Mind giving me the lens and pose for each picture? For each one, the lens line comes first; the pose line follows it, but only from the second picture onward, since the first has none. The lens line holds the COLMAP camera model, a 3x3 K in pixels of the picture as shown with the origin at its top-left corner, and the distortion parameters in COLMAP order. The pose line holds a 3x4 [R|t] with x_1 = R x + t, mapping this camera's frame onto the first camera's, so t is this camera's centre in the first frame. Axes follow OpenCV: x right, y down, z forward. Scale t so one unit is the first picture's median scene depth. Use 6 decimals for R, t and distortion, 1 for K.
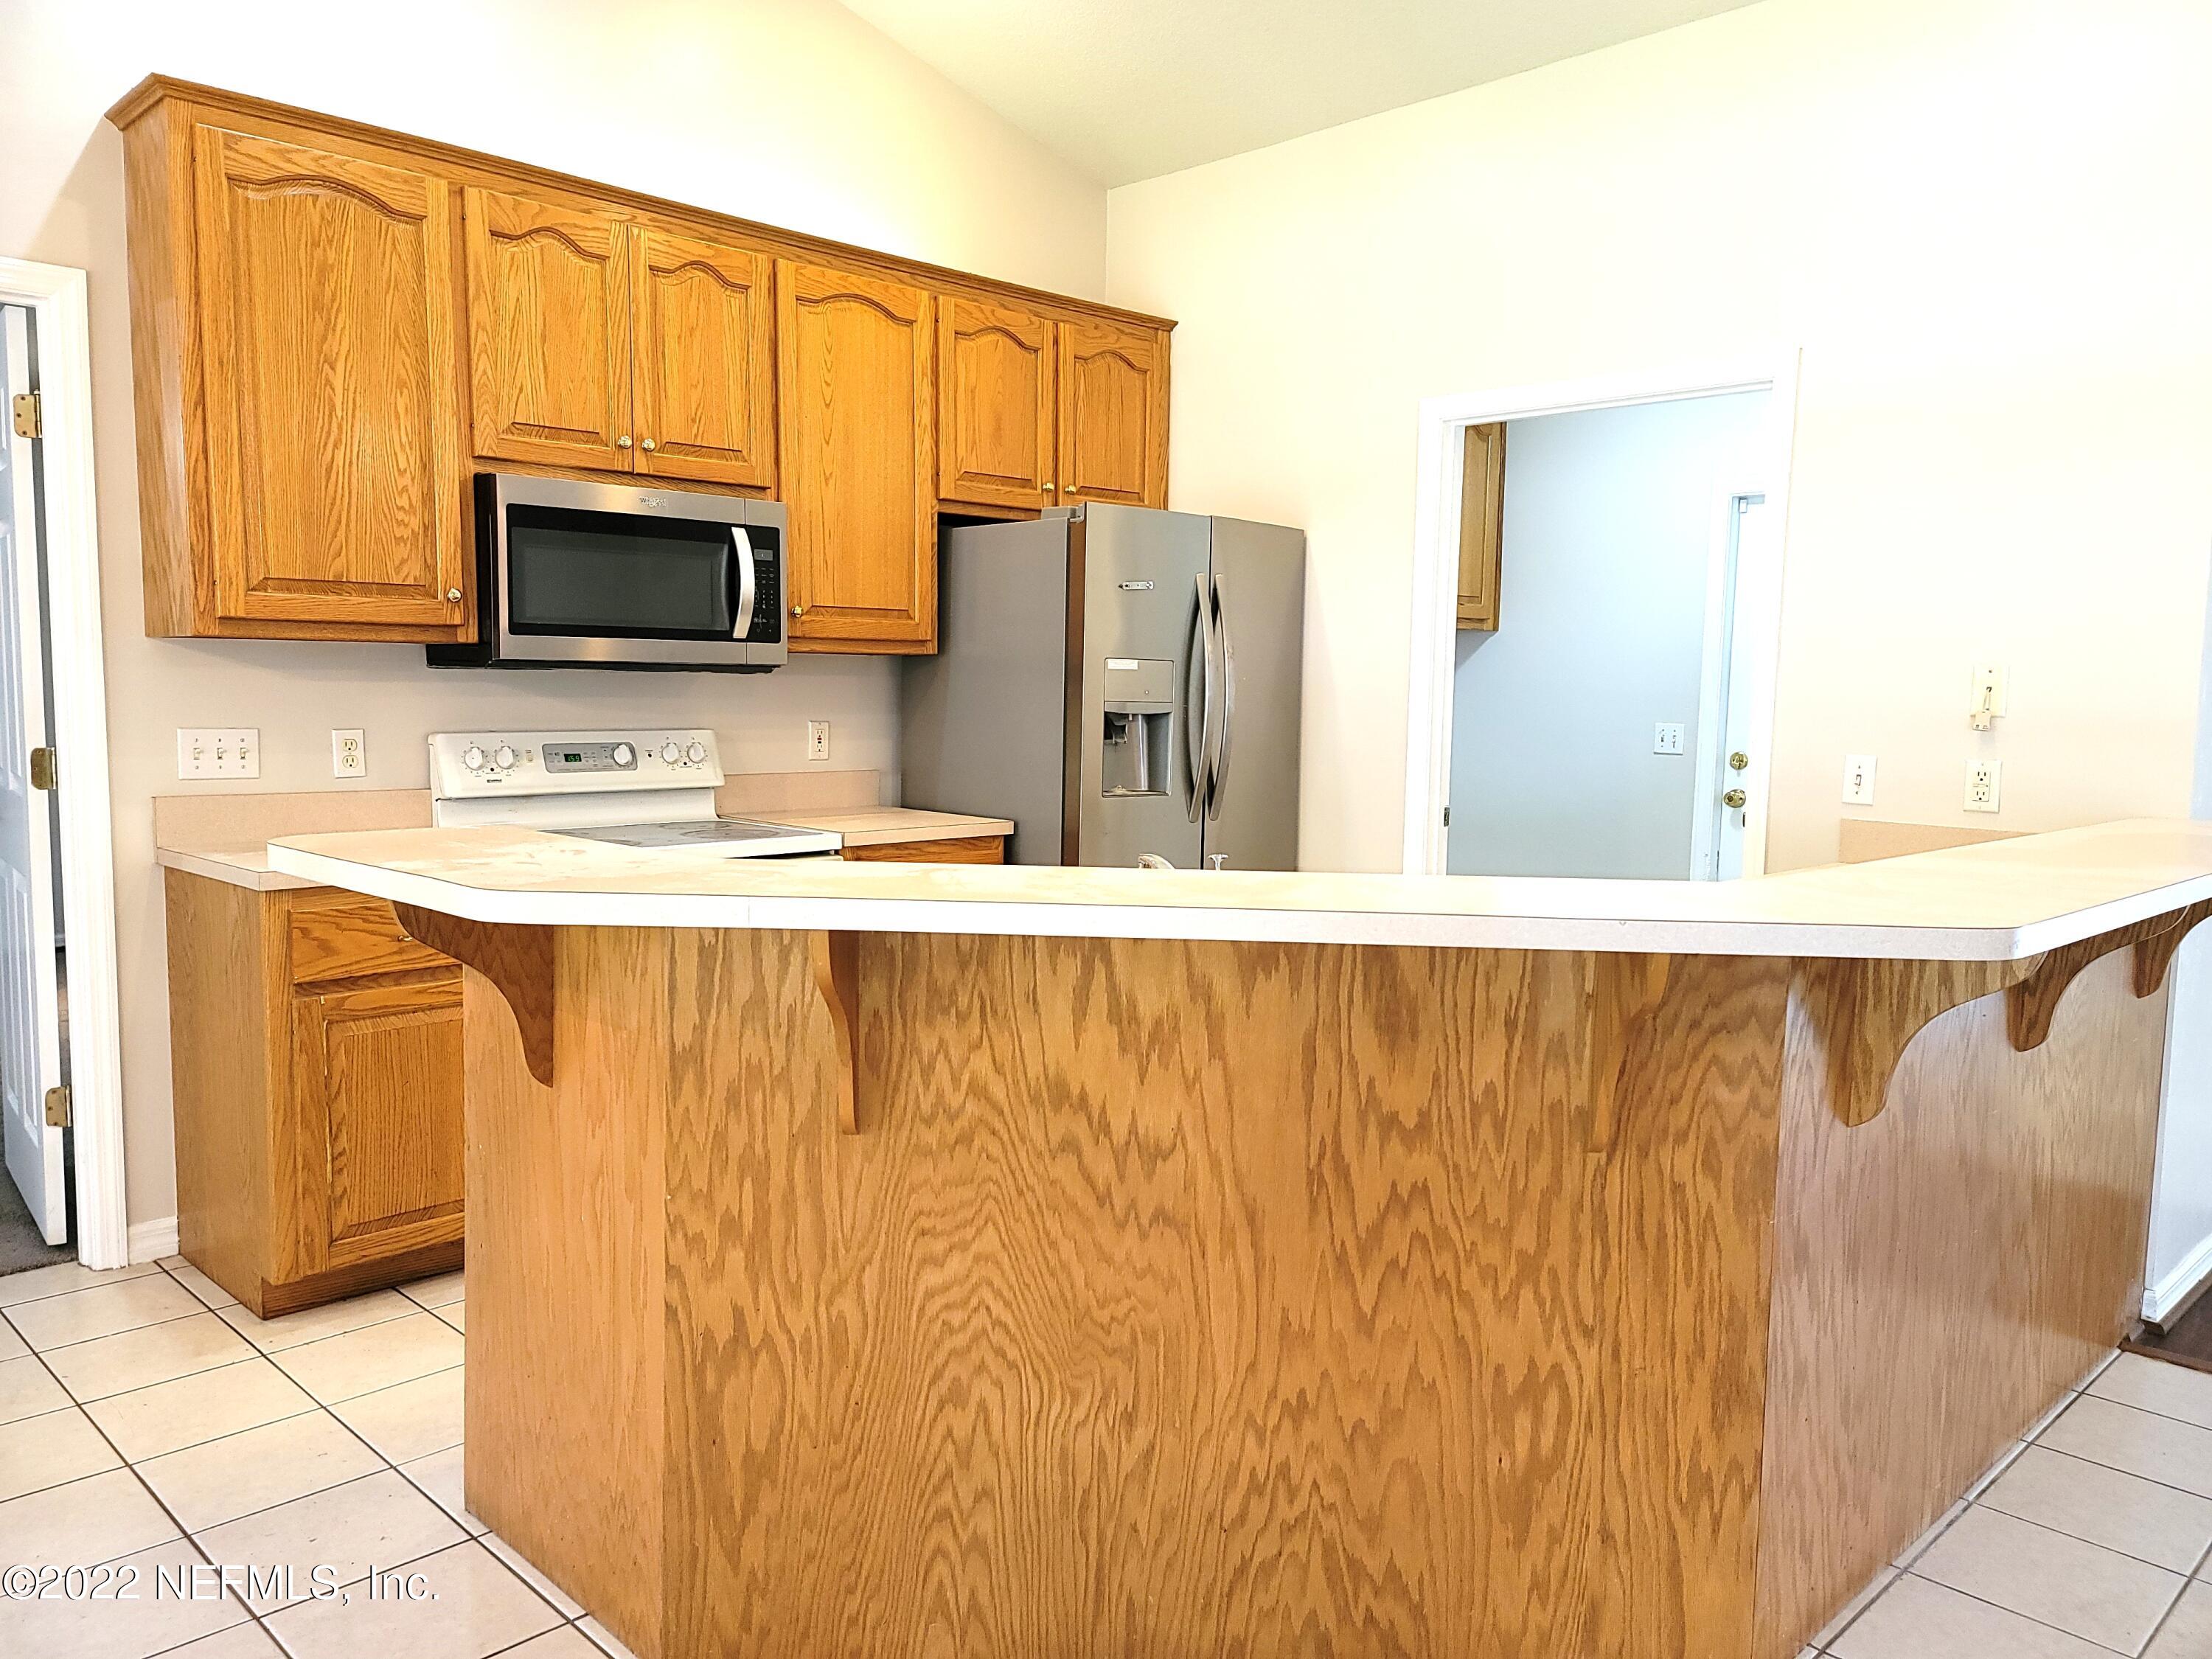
lens RADIAL K [[1610.4, 0, 1099.6], [0, 1610.4, 828.2], [0, 0, 1]] dist [0.083187, -0.070575]
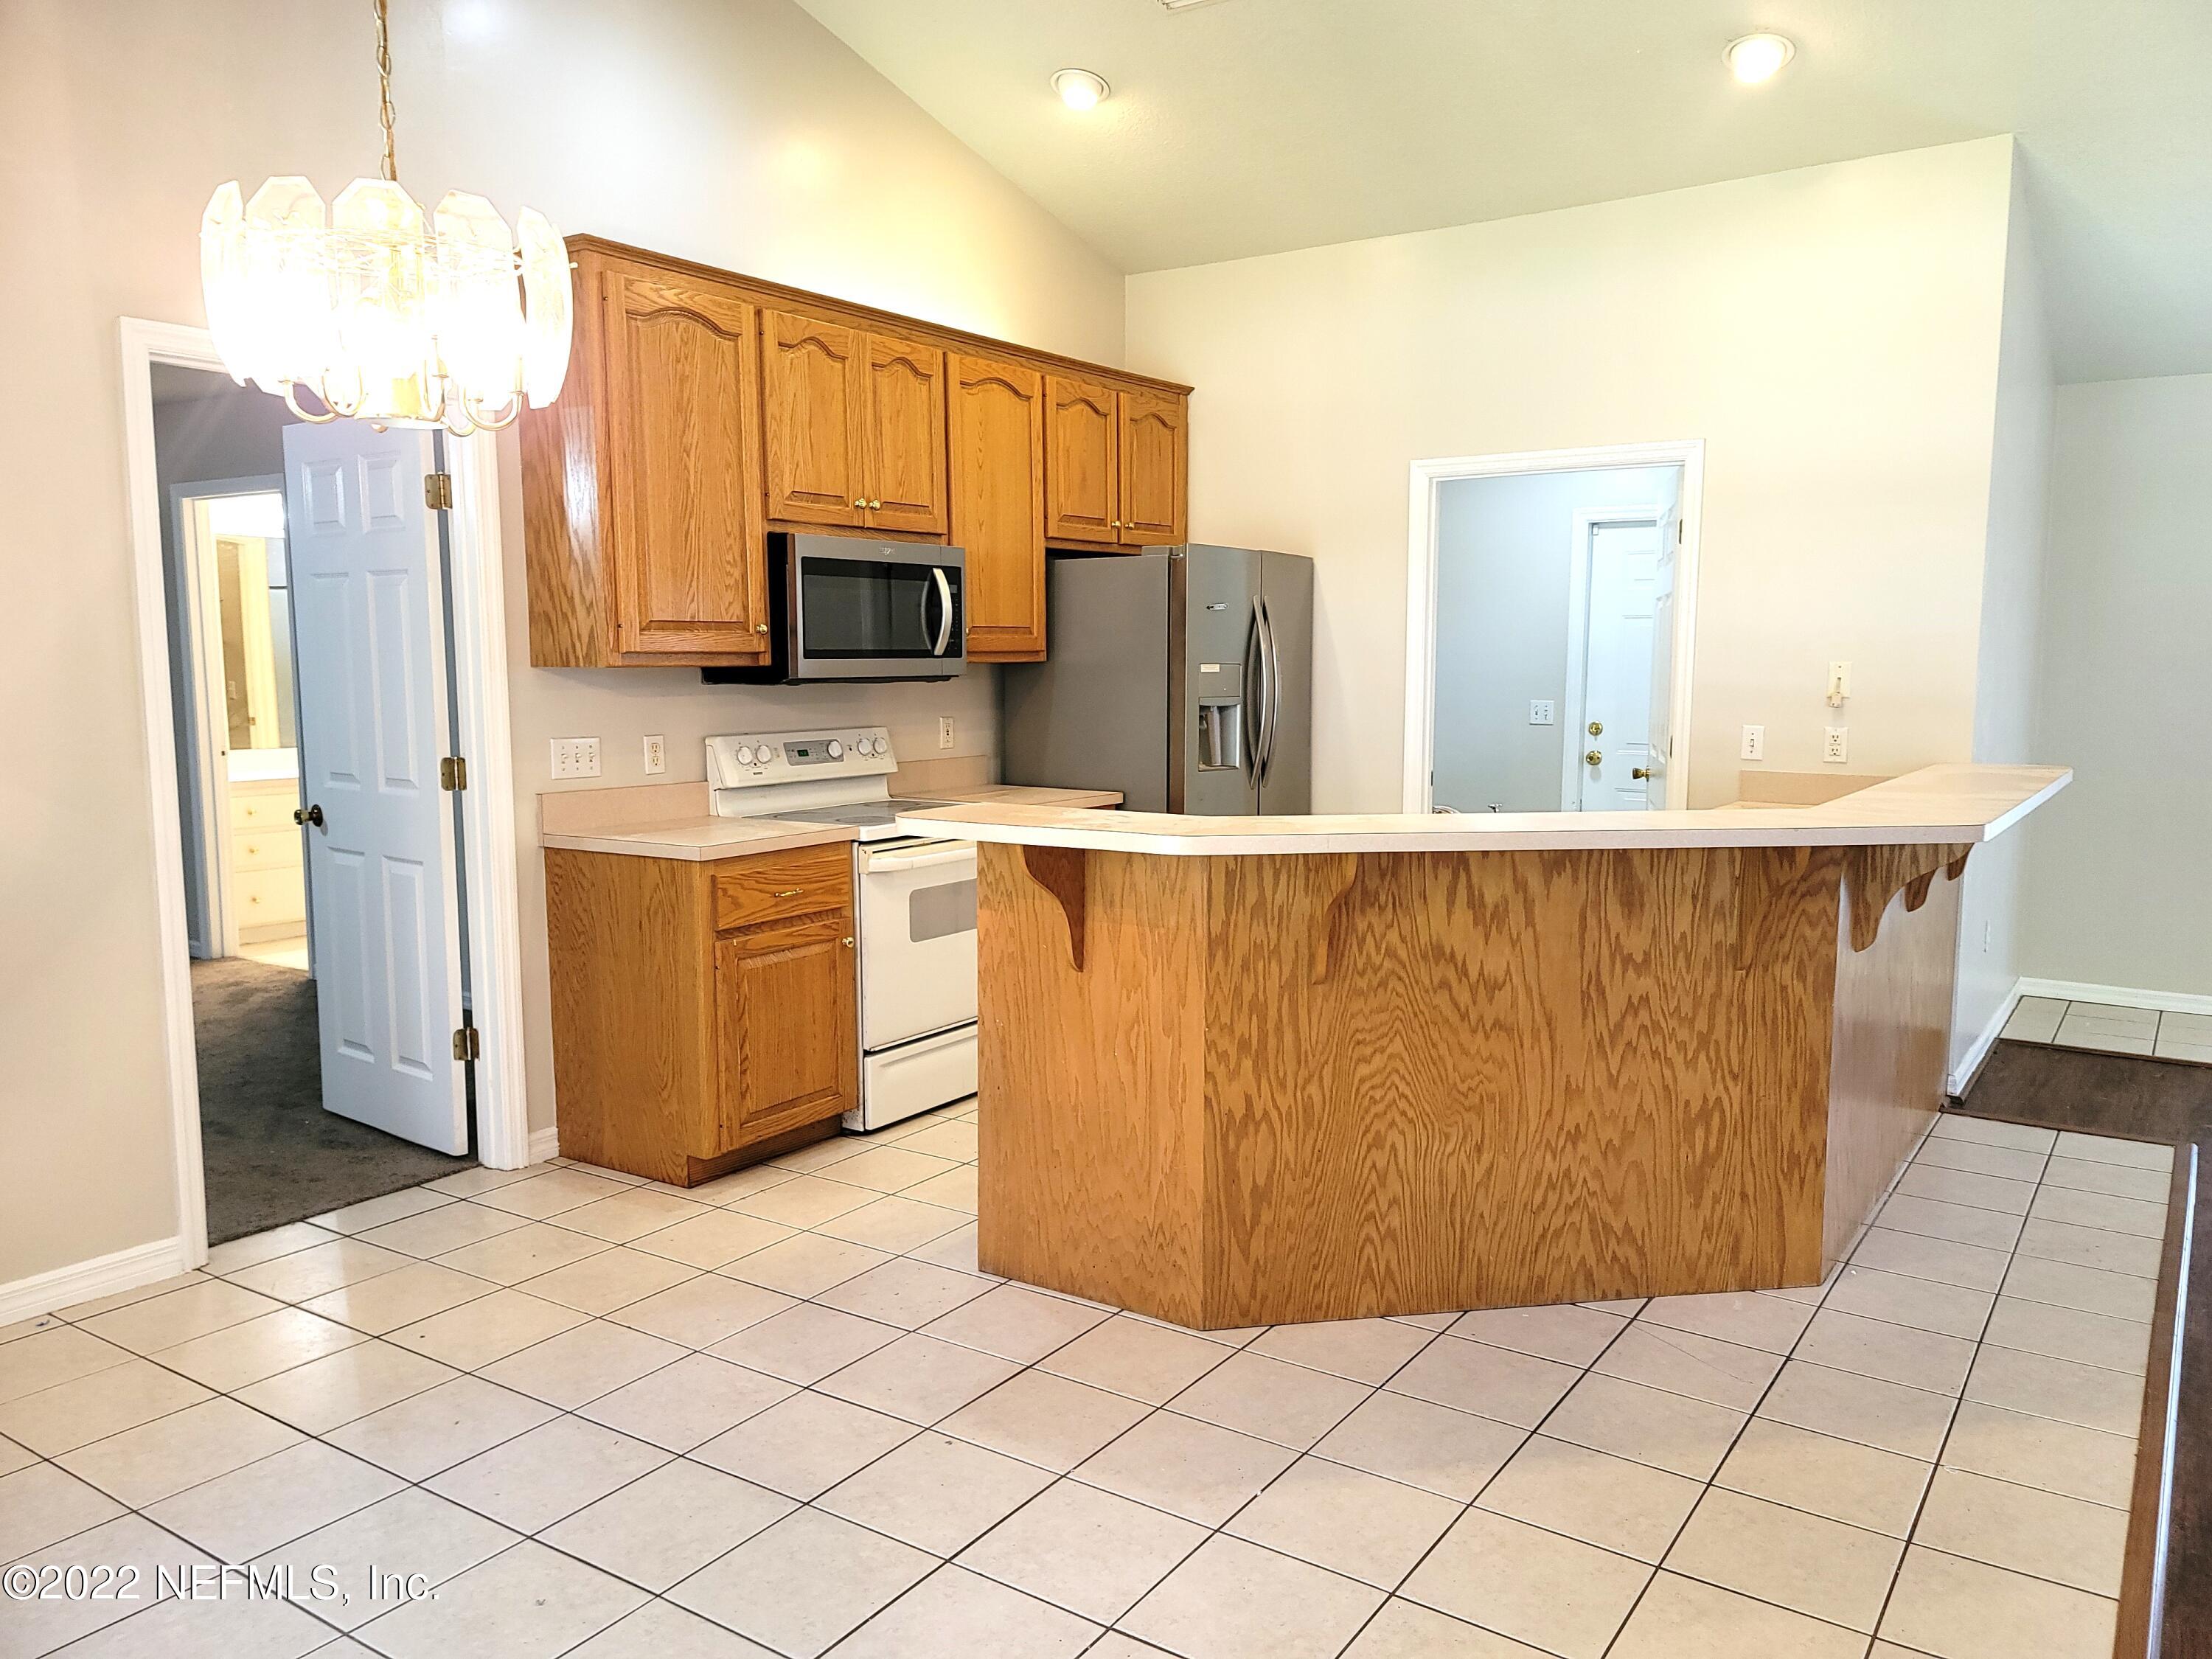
lens RADIAL K [[1610.4, 0, 1129.3], [0, 1610.4, 831.0], [0, 0, 1]] dist [0.083187, -0.070575]
pose [[0.979787, -0.037648, 0.196470, -0.417350], [0.033842, 0.999169, 0.022695, -0.003913], [-0.197161, -0.015588, 0.980247, -0.345820]]
